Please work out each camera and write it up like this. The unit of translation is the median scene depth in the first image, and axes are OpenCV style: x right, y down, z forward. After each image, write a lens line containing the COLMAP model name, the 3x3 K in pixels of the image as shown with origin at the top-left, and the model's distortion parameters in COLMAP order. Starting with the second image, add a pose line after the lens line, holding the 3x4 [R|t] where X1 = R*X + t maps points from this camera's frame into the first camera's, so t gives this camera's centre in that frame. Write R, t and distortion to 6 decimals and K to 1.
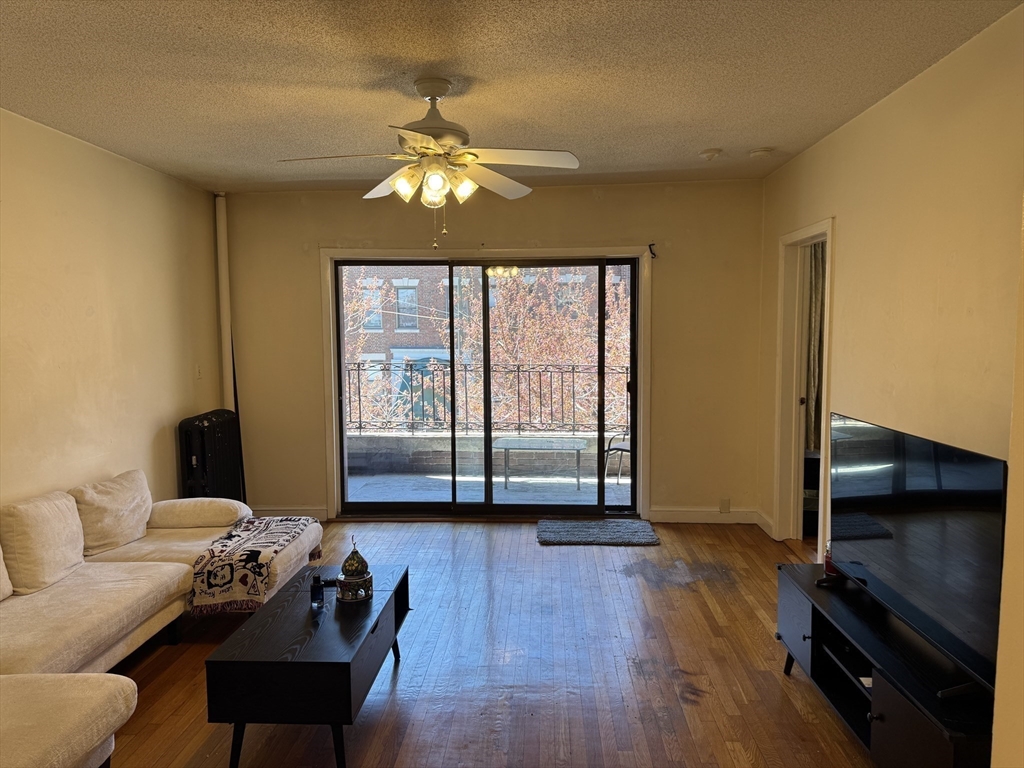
lens RADIAL K [[729.2, 0, 514.0], [0, 729.2, 388.5], [0, 0, 1]] dist [0.072019, -0.066589]
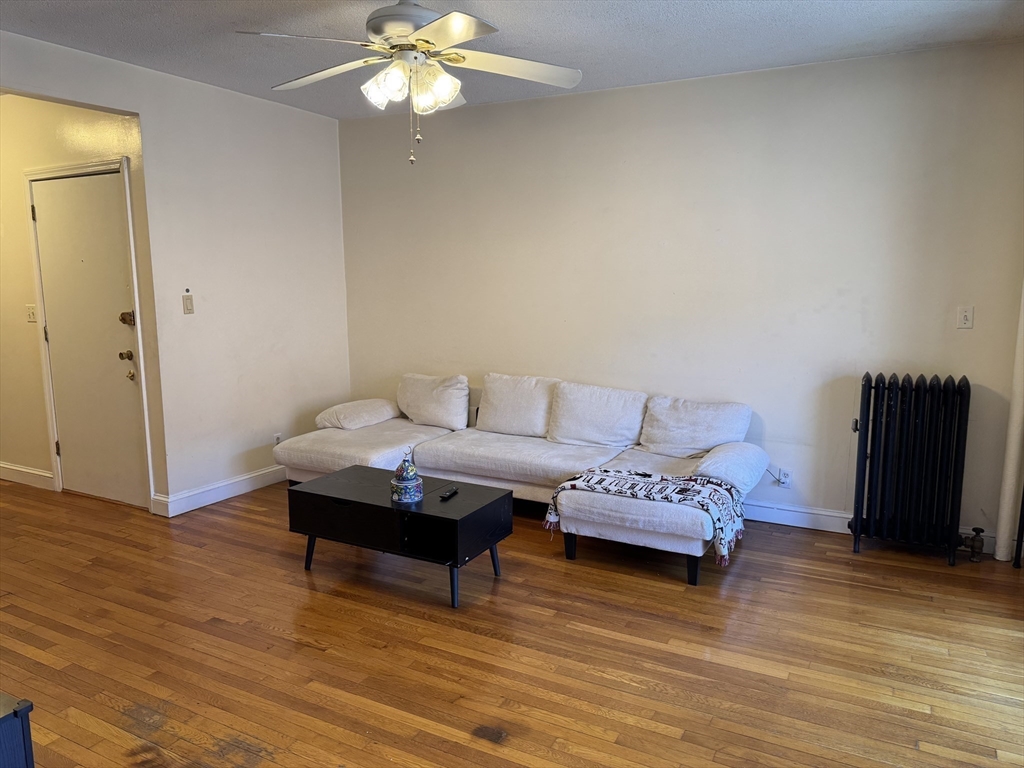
lens RADIAL K [[729.2, 0, 514.0], [0, 729.2, 388.5], [0, 0, 1]] dist [0.072019, -0.066589]
pose [[-0.439572, 0.145377, -0.886365, 0.647770], [-0.067199, 0.978727, 0.193852, -0.106138], [0.895690, 0.144774, -0.420451, 1.511749]]
